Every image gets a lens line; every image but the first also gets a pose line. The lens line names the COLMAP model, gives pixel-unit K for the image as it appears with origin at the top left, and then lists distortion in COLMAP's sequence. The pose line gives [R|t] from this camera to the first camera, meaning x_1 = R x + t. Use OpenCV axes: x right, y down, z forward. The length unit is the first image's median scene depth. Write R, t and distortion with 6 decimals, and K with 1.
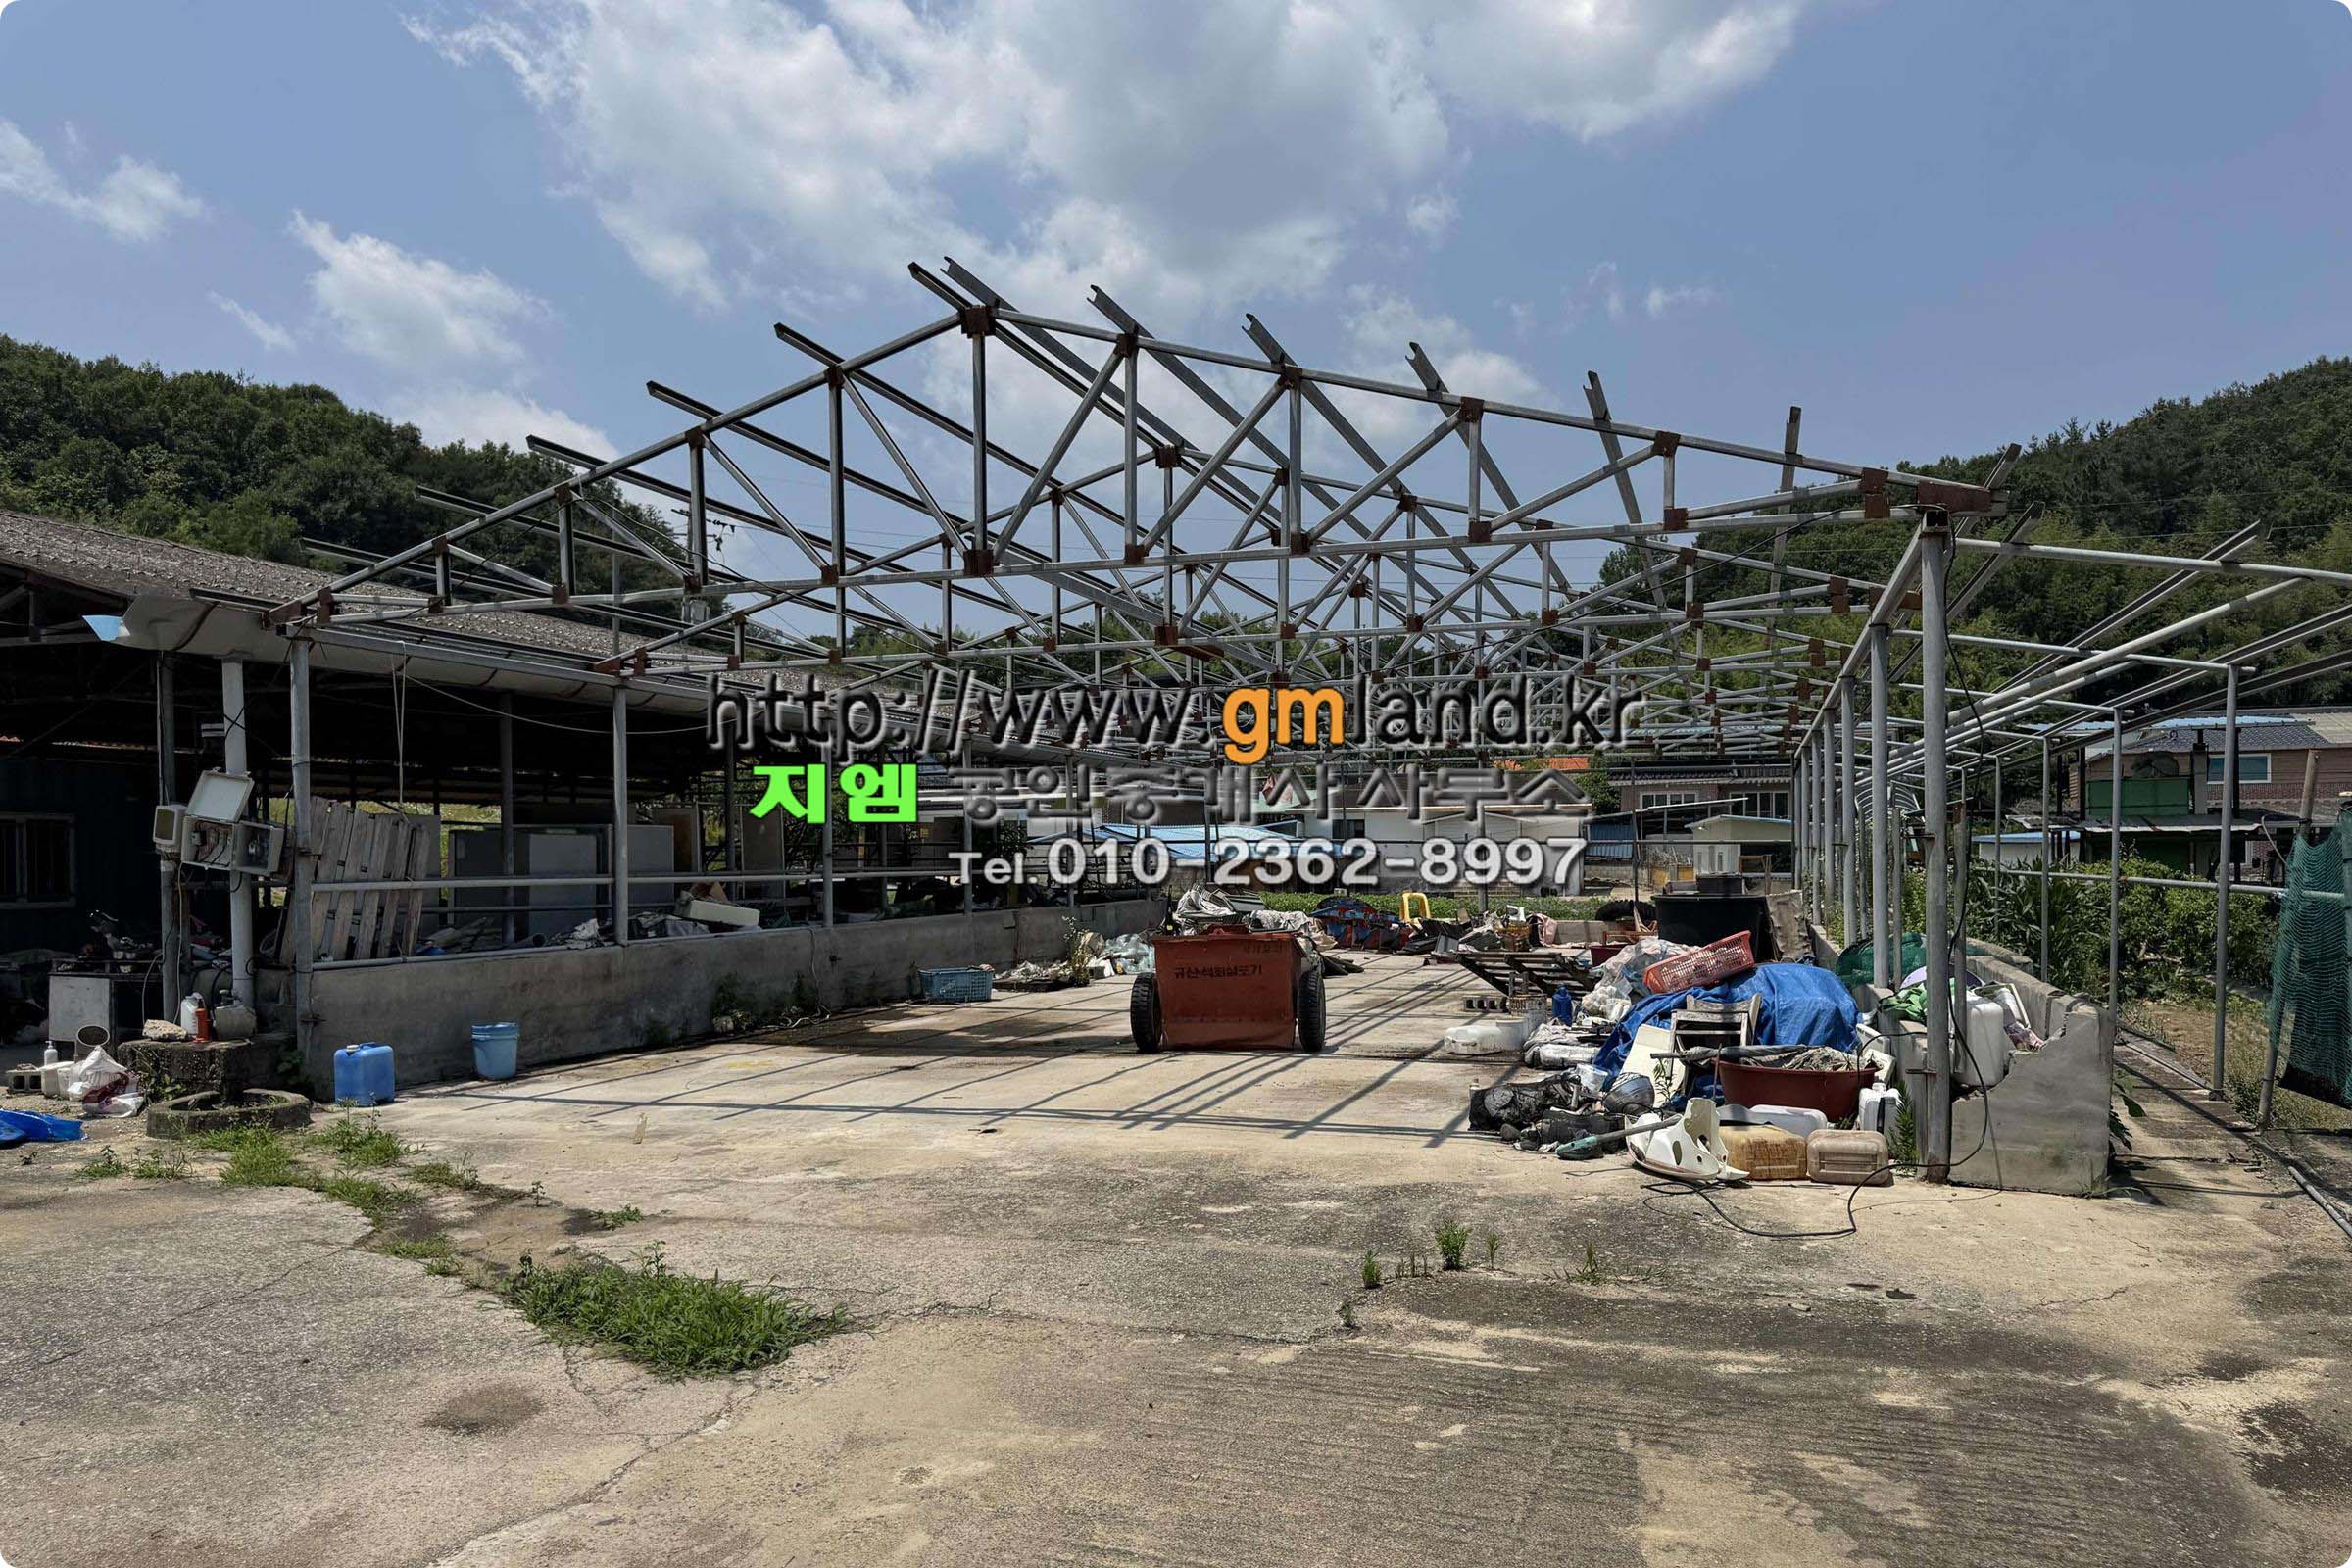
lens RADIAL K [[1659.9, 0, 1177.6], [0, 1659.9, 782.9], [0, 0, 1]] dist [0.092091, 0.001356]
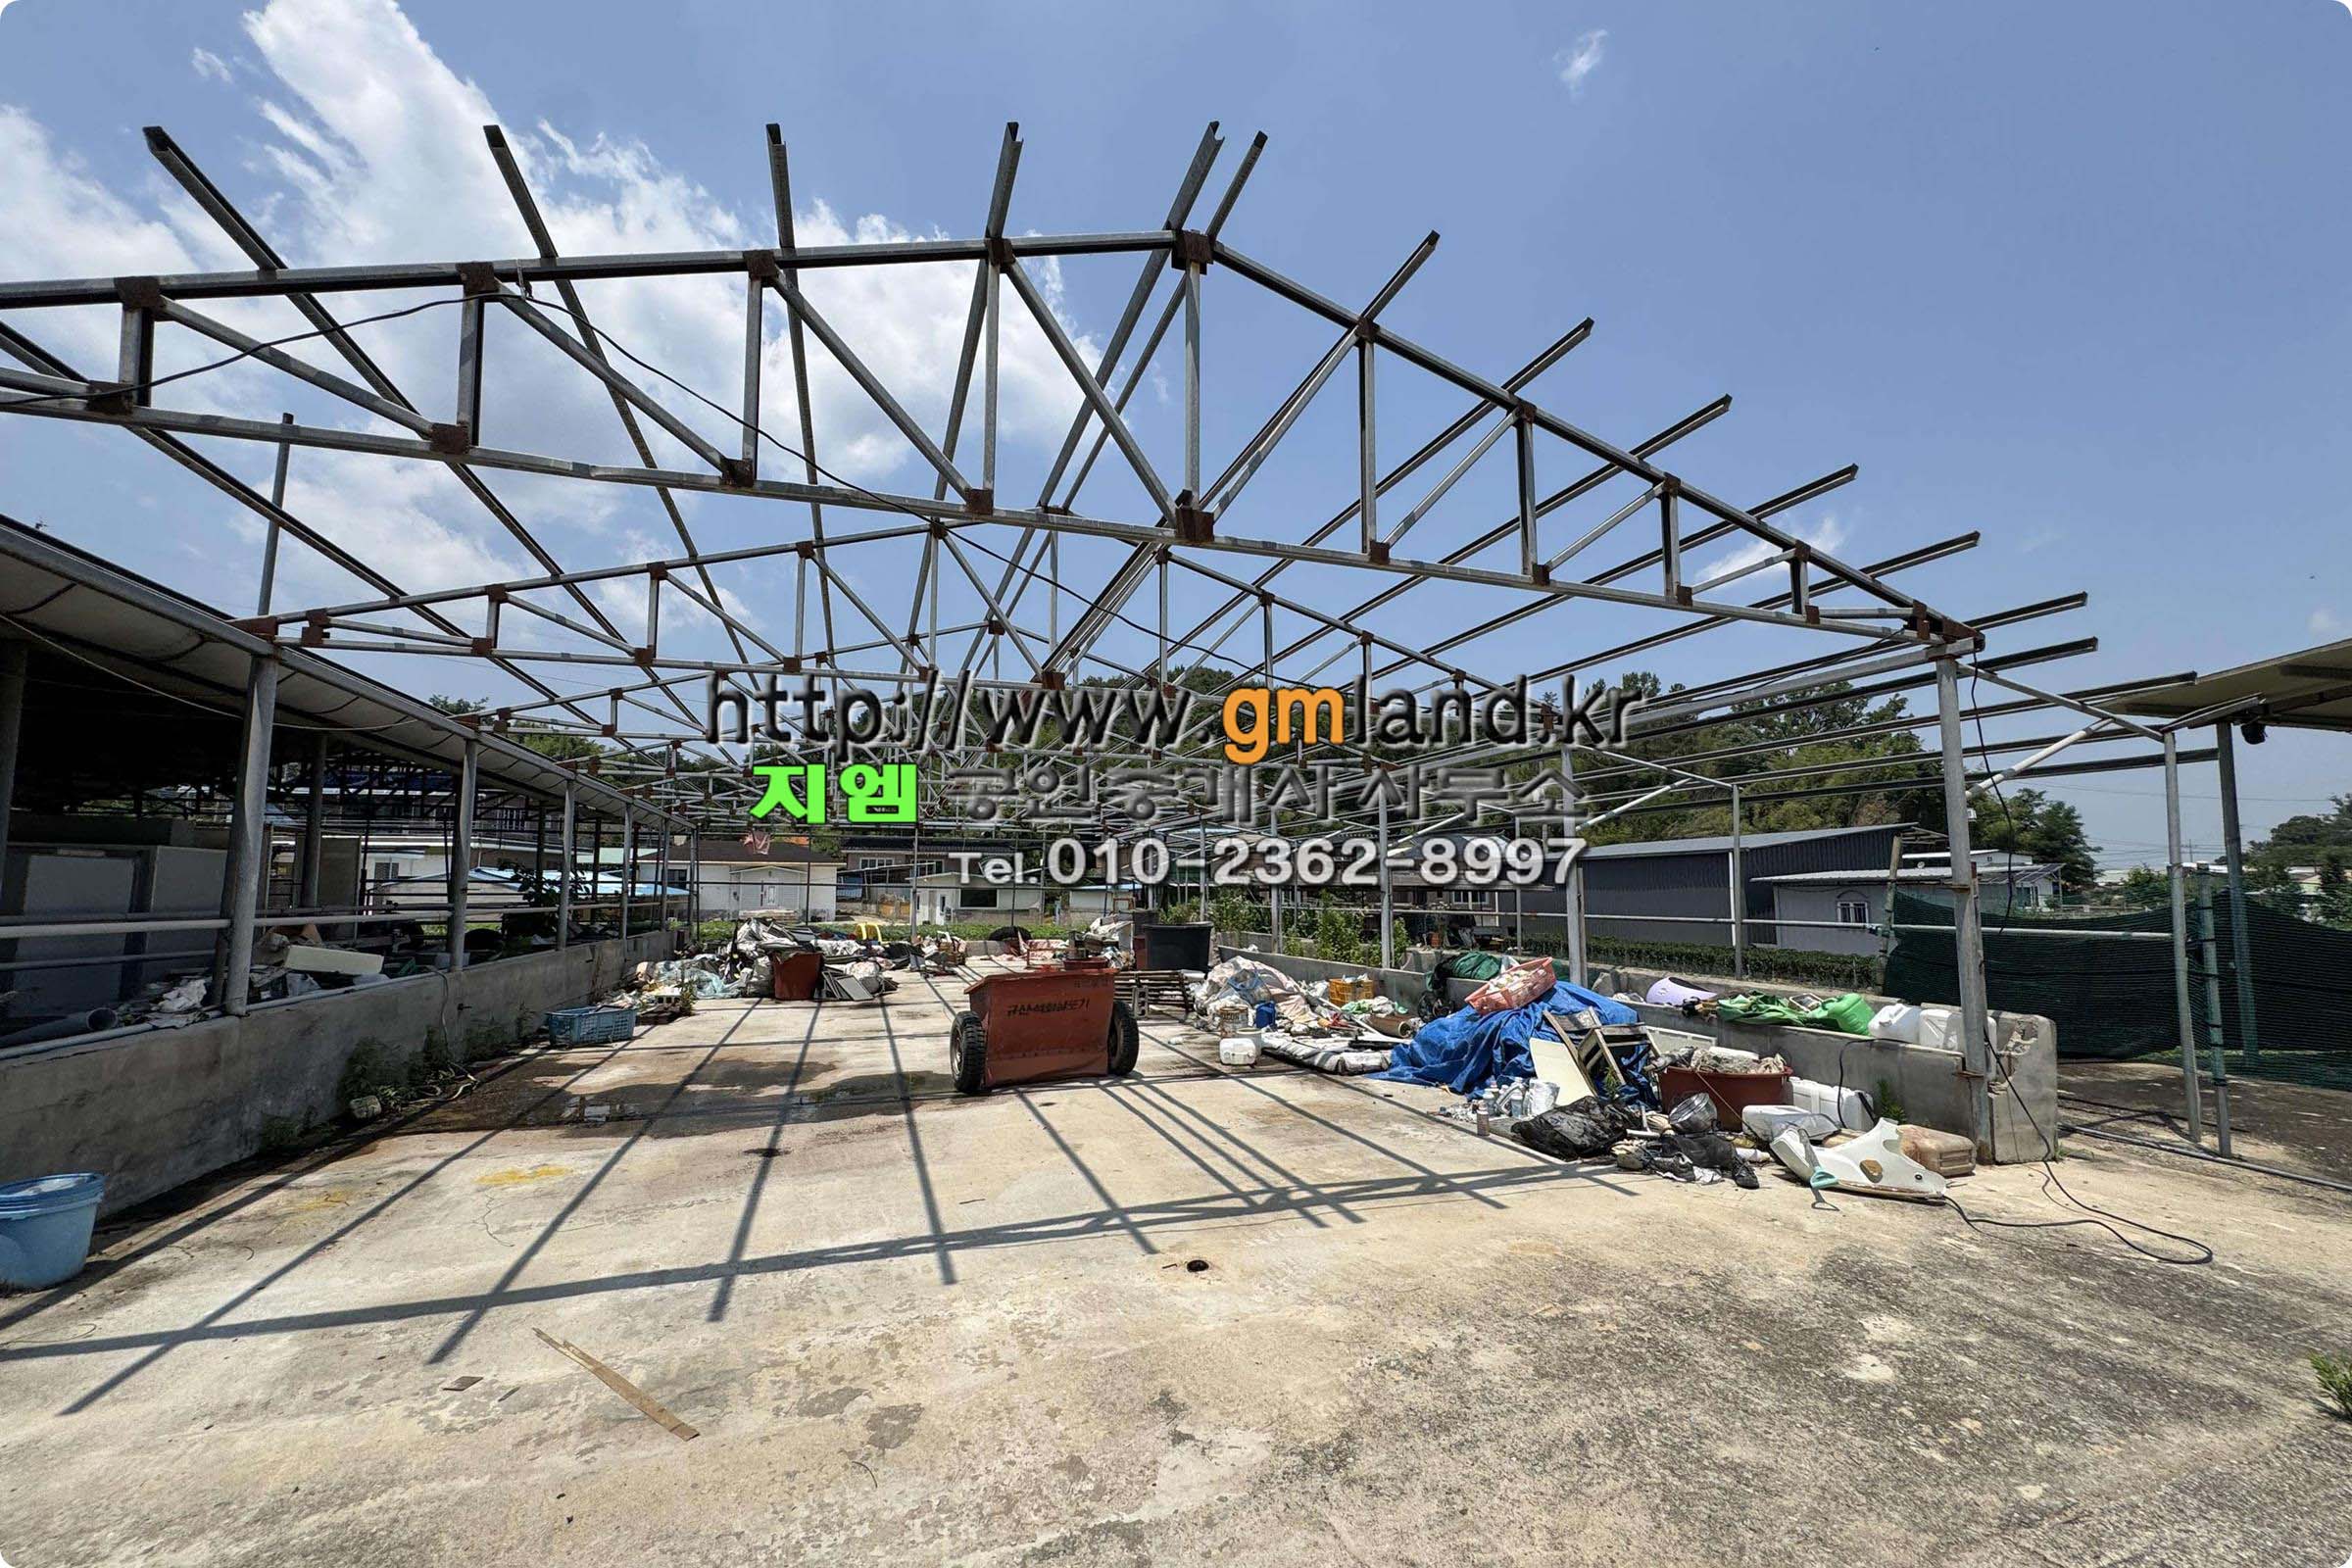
lens RADIAL K [[948.4, 0, 1176.1], [0, 948.4, 785.6], [0, 0, 1]] dist [-0.001326, 0.000253]
pose [[0.798311, 0.077087, 0.597291, -0.439136], [-0.033286, 0.995906, -0.084044, 0.034587], [-0.601324, 0.047212, 0.797609, 0.738537]]
